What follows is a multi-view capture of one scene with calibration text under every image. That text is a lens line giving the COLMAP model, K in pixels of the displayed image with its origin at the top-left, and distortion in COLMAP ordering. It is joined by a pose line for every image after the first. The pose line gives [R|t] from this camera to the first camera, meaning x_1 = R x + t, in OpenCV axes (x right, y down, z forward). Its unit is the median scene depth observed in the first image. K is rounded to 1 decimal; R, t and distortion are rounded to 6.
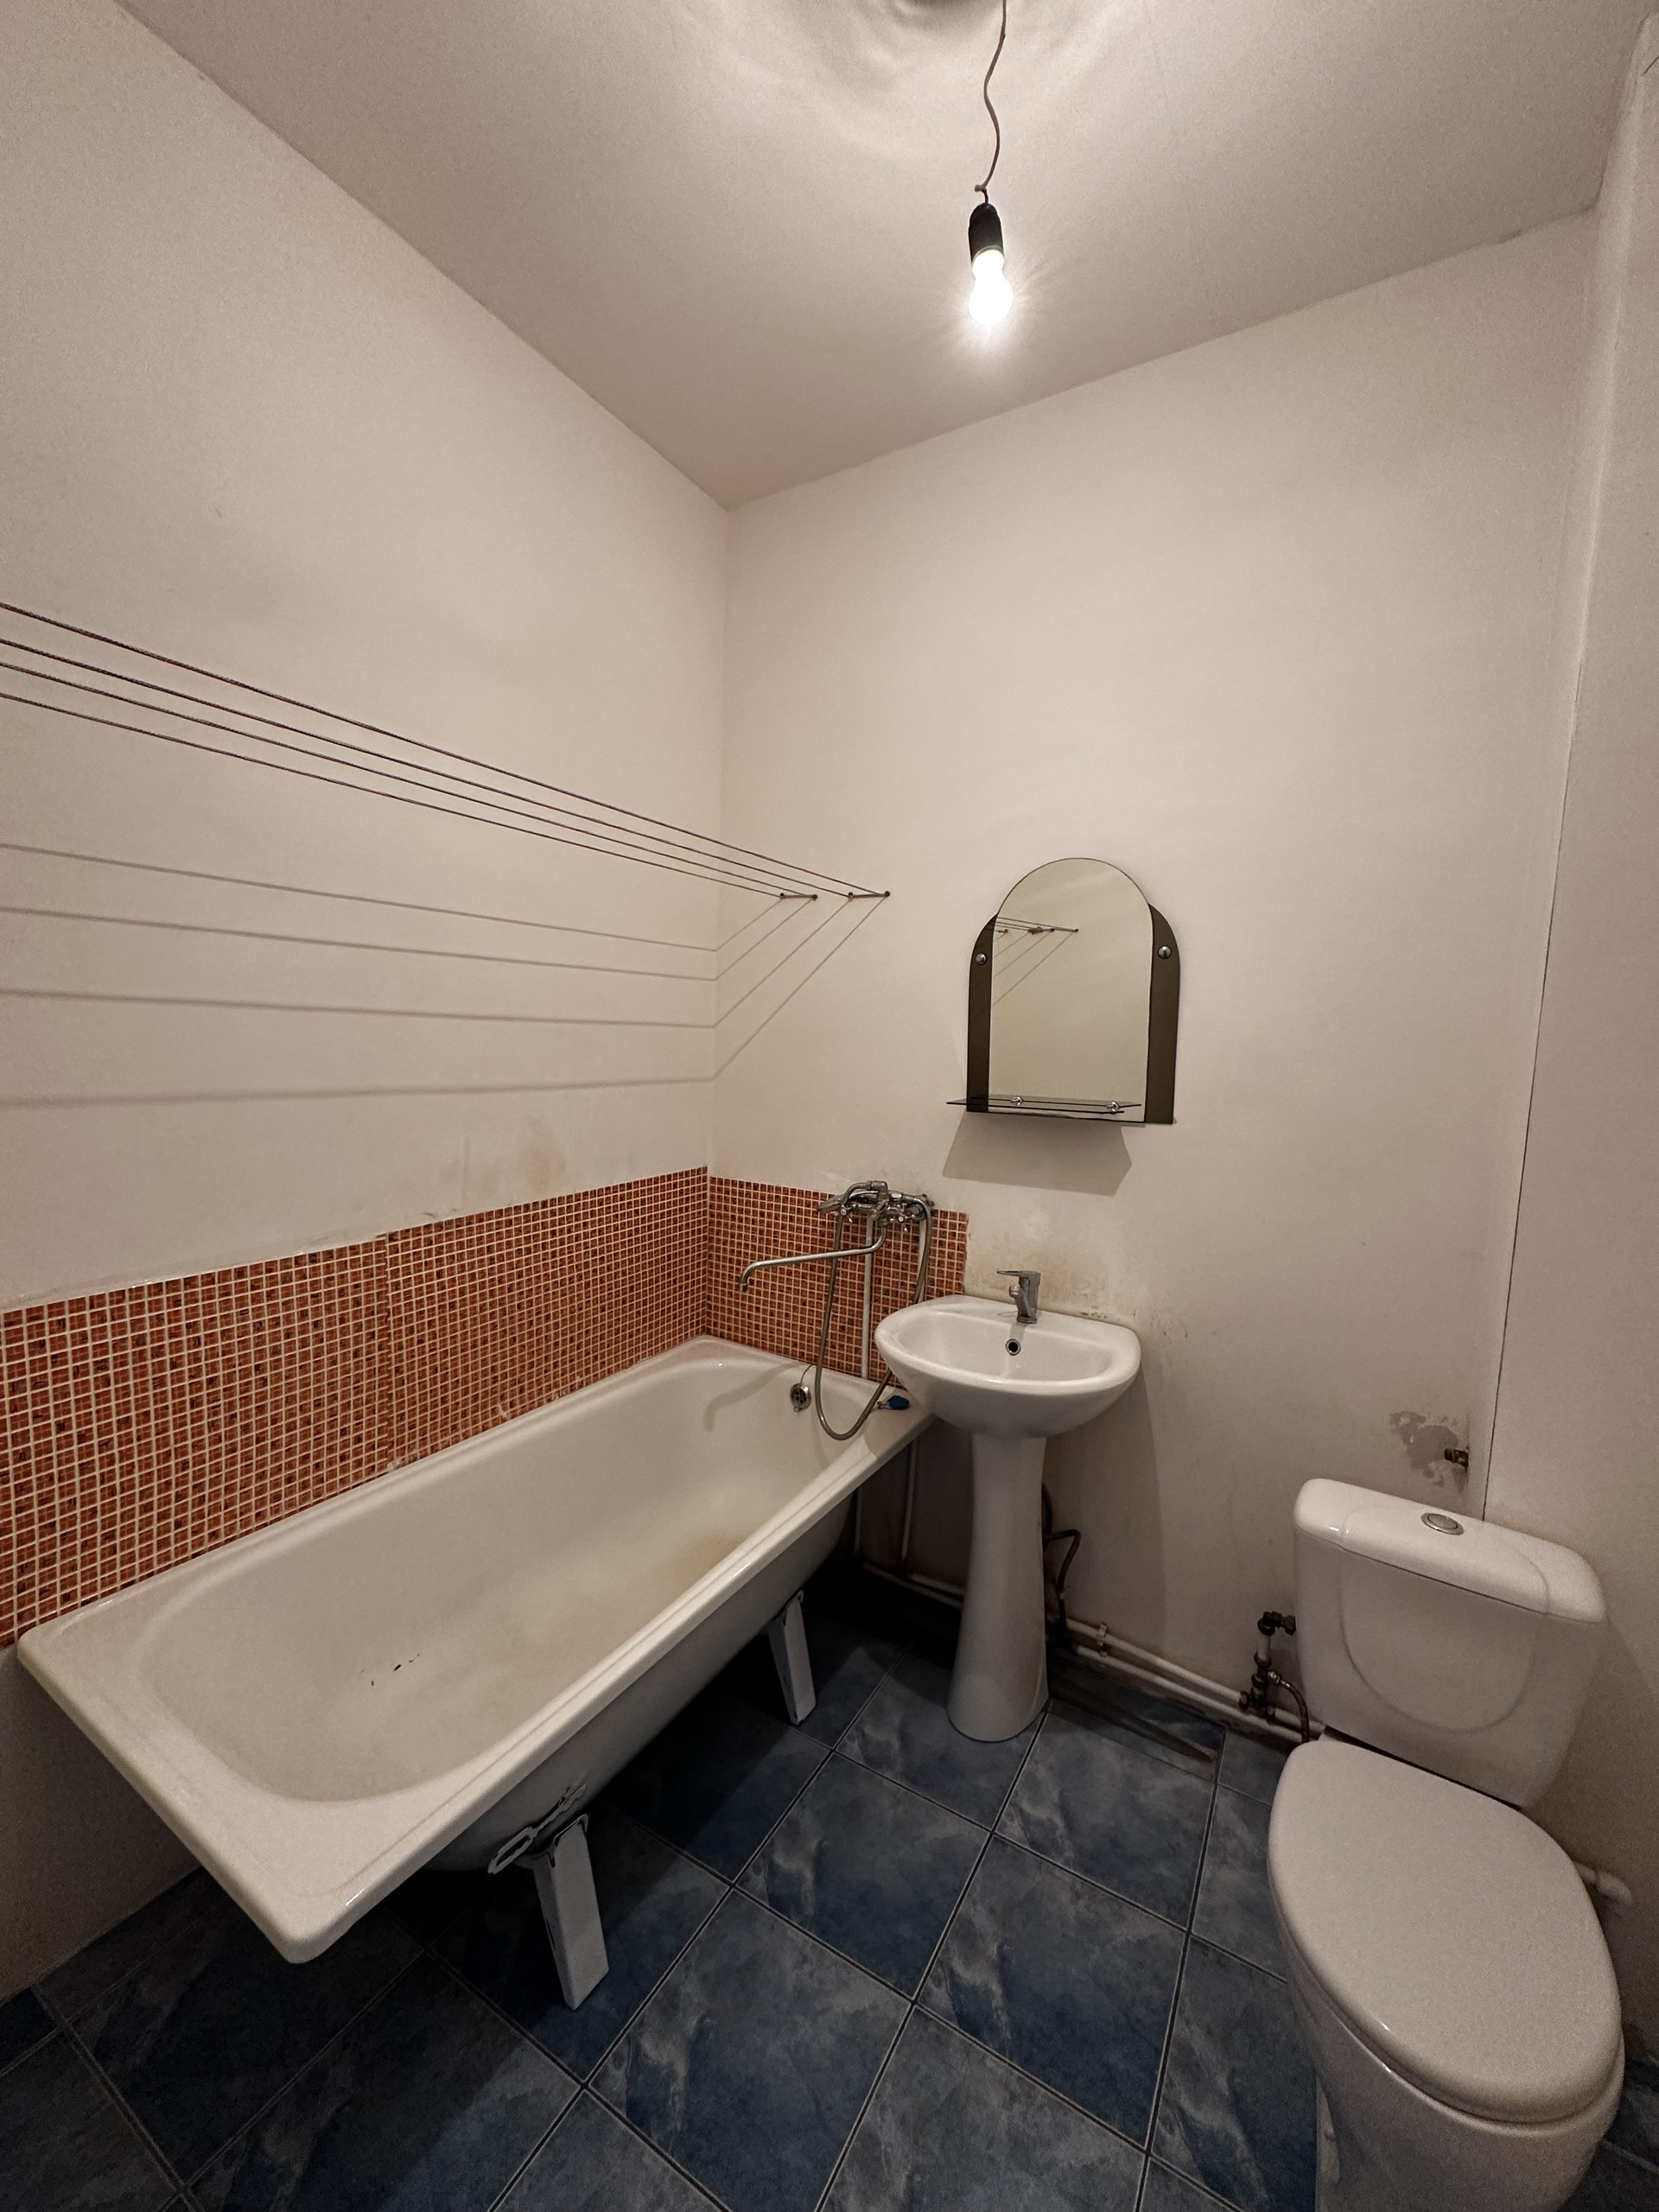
lens RADIAL K [[886.3, 0, 825.8], [0, 886.3, 1109.8], [0, 0, 1]] dist [0.001146, 0.000213]
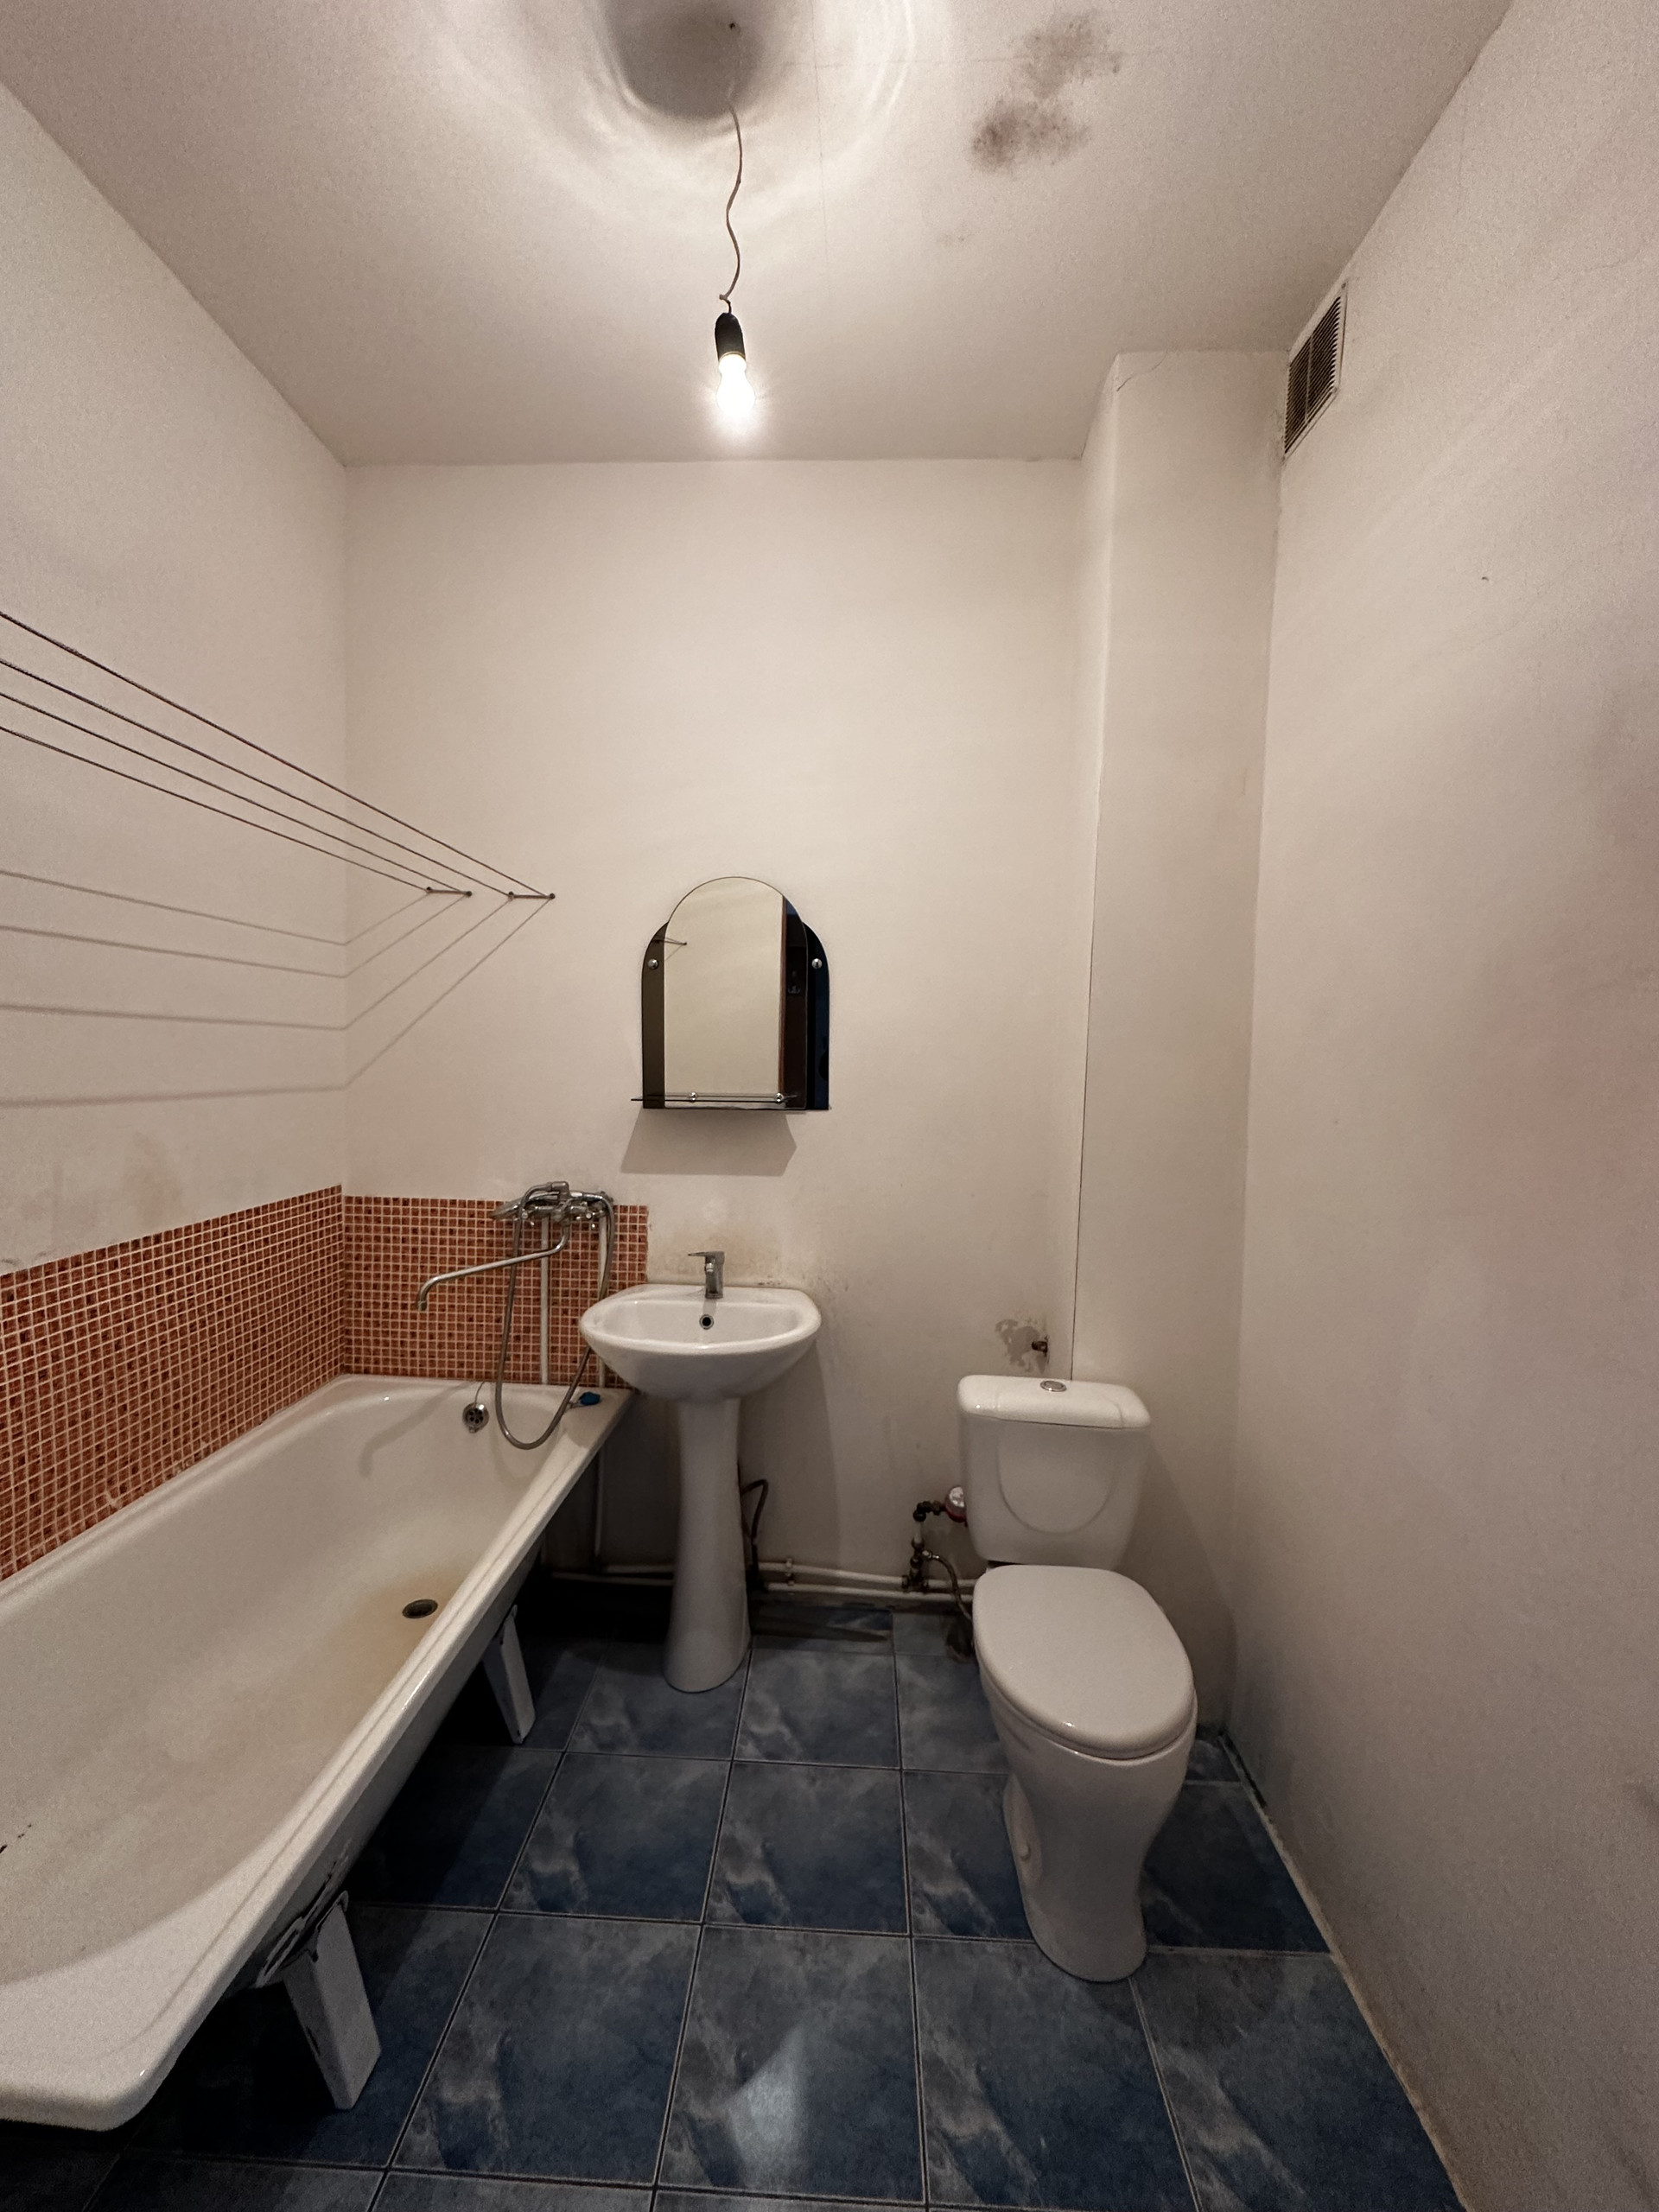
lens RADIAL K [[886.3, 0, 832.2], [0, 886.3, 1108.4], [0, 0, 1]] dist [0.001146, 0.000213]
pose [[0.877500, -0.039152, 0.477976, -0.169754], [0.047672, 0.998847, -0.005702, 0.021326], [-0.477201, 0.027789, 0.878355, -0.035209]]
